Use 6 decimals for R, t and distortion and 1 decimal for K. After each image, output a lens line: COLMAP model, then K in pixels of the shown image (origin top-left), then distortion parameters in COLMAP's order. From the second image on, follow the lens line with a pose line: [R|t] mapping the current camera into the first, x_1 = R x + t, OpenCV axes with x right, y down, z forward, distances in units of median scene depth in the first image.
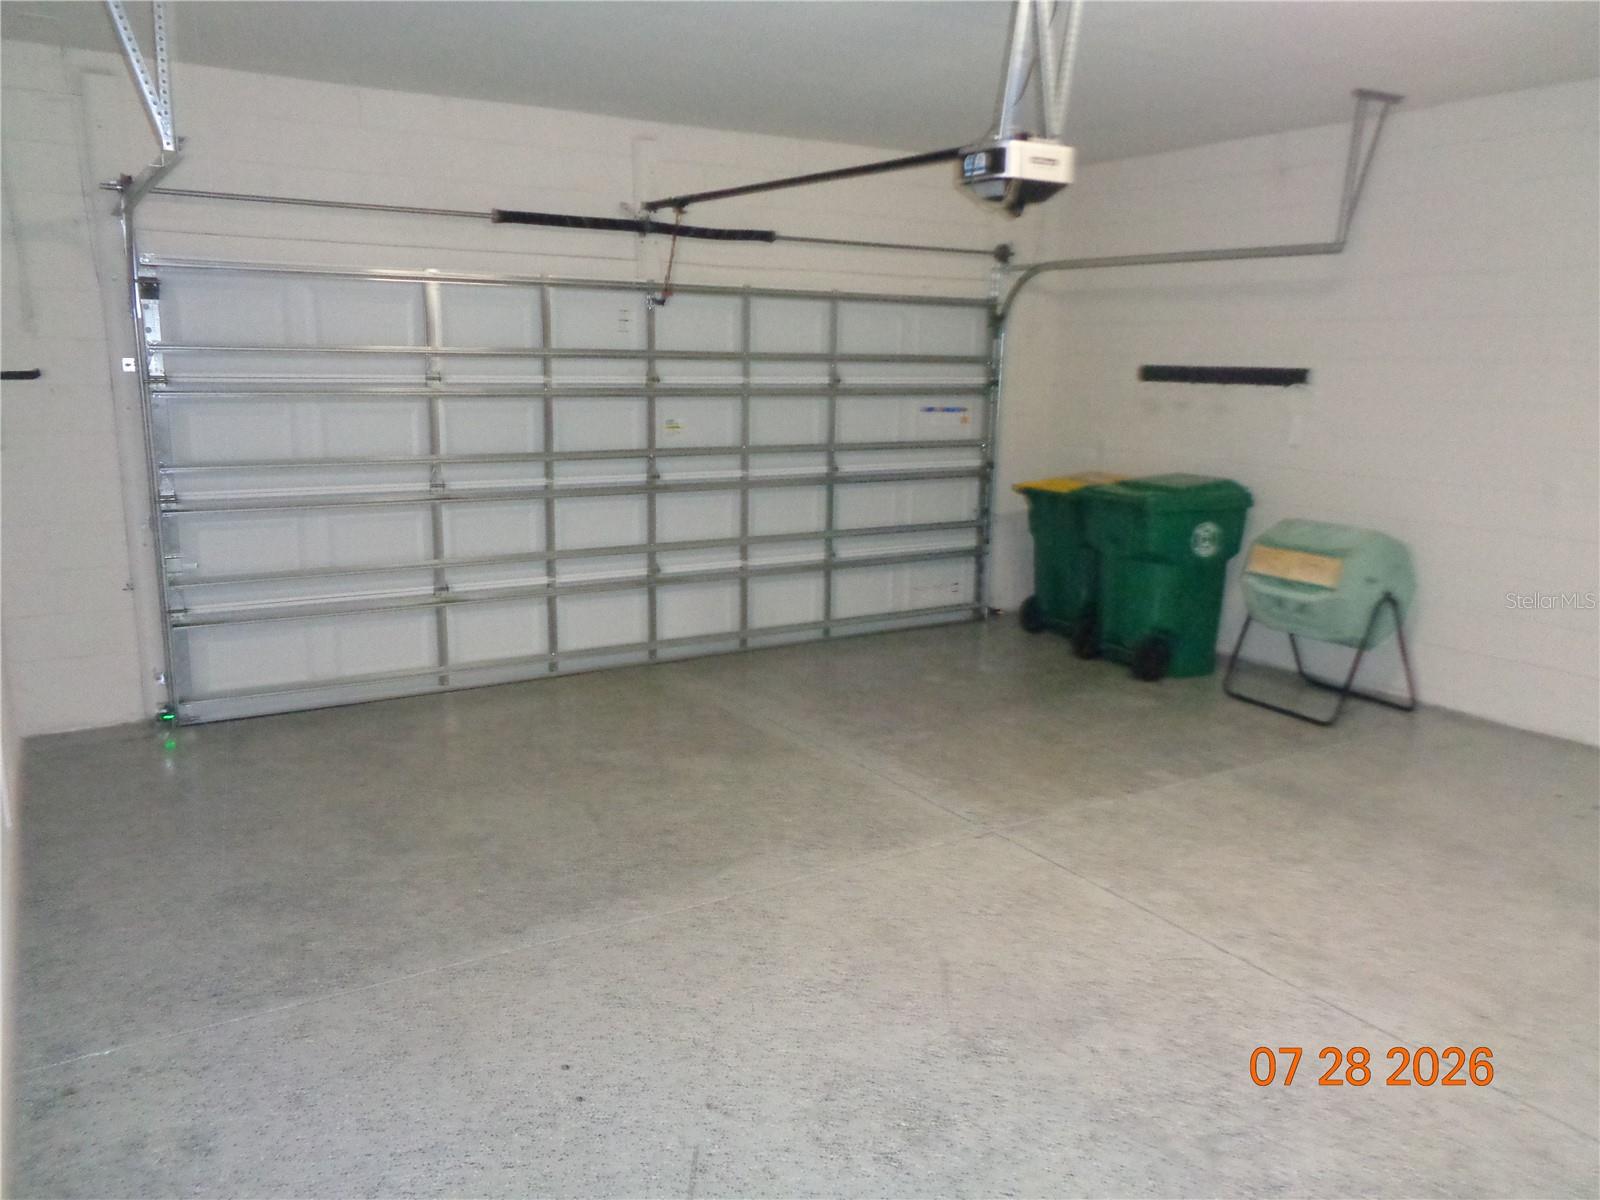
lens RADIAL K [[1210.8, 0, 799.3], [0, 1210.8, 601.4], [0, 0, 1]] dist [0.013335, 0.009827]
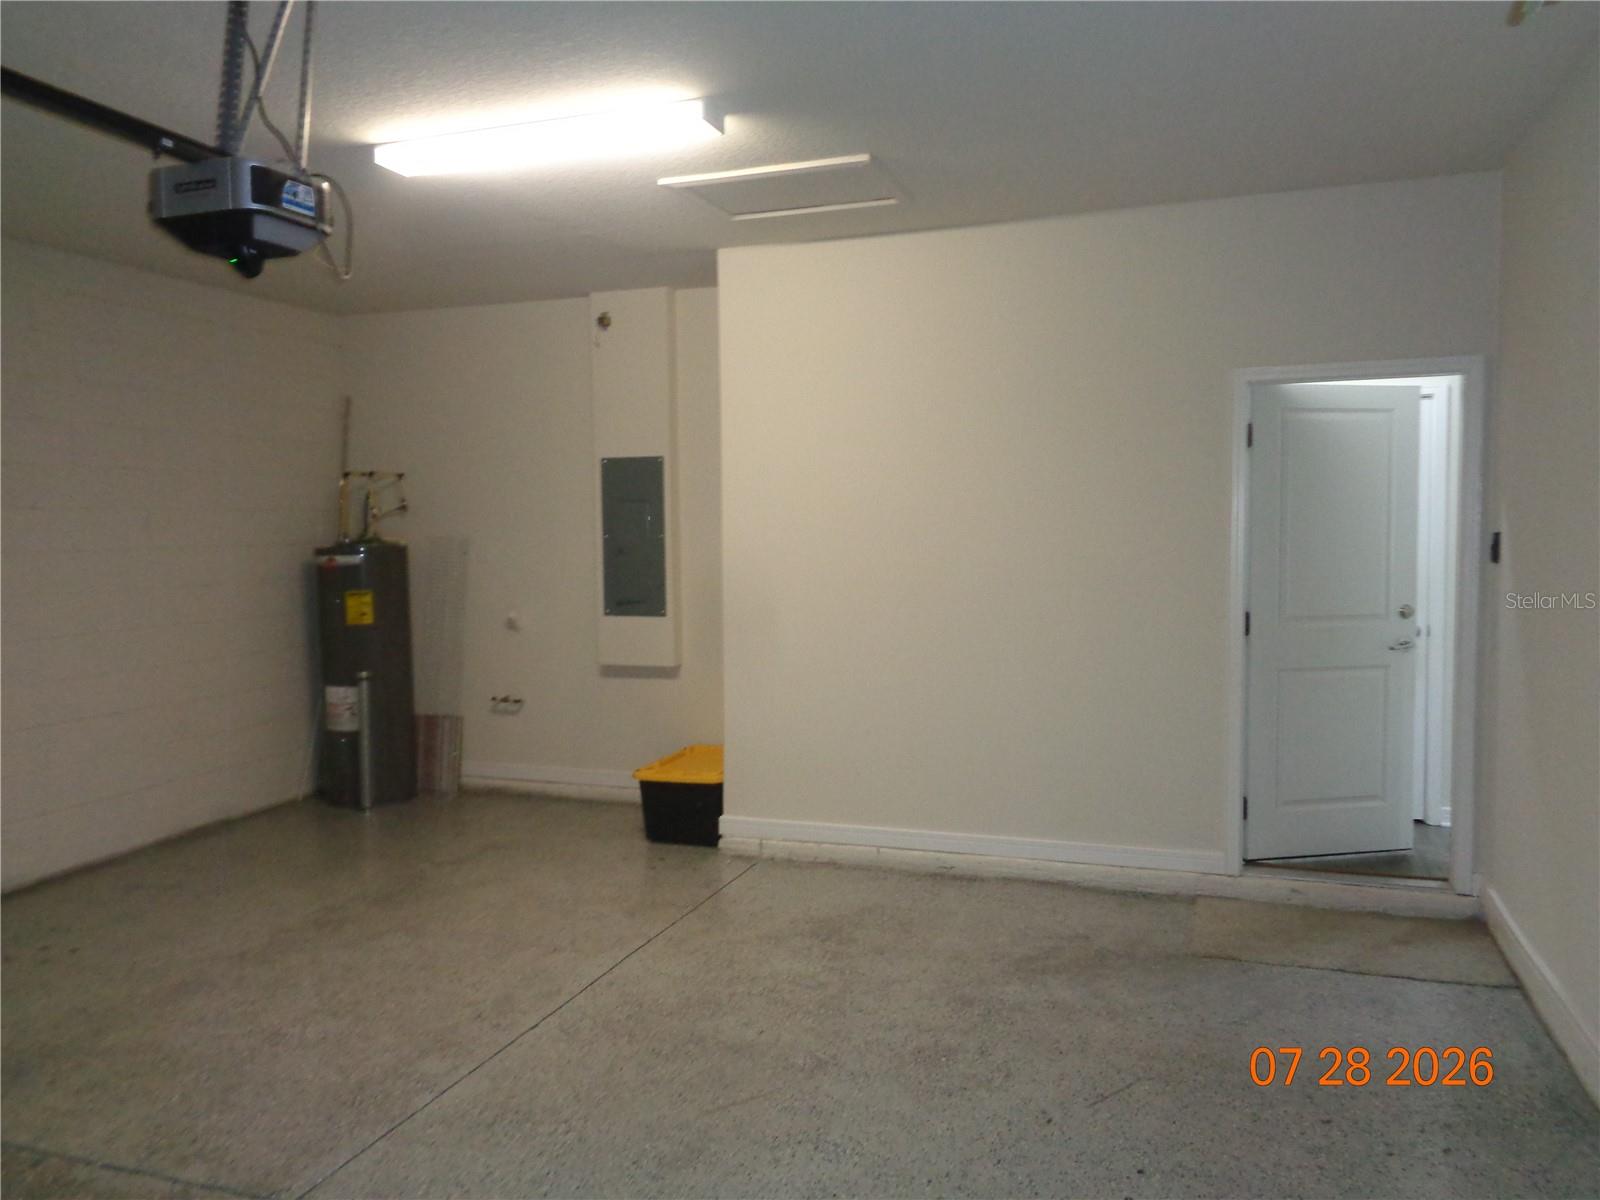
lens RADIAL K [[1210.8, 0, 800.2], [0, 1210.8, 599.3], [0, 0, 1]] dist [0.013335, 0.009827]
pose [[-0.631796, -0.050542, 0.773485, -0.695111], [0.158707, 0.968297, 0.192907, -0.284405], [-0.758713, 0.244635, -0.603745, 1.540505]]
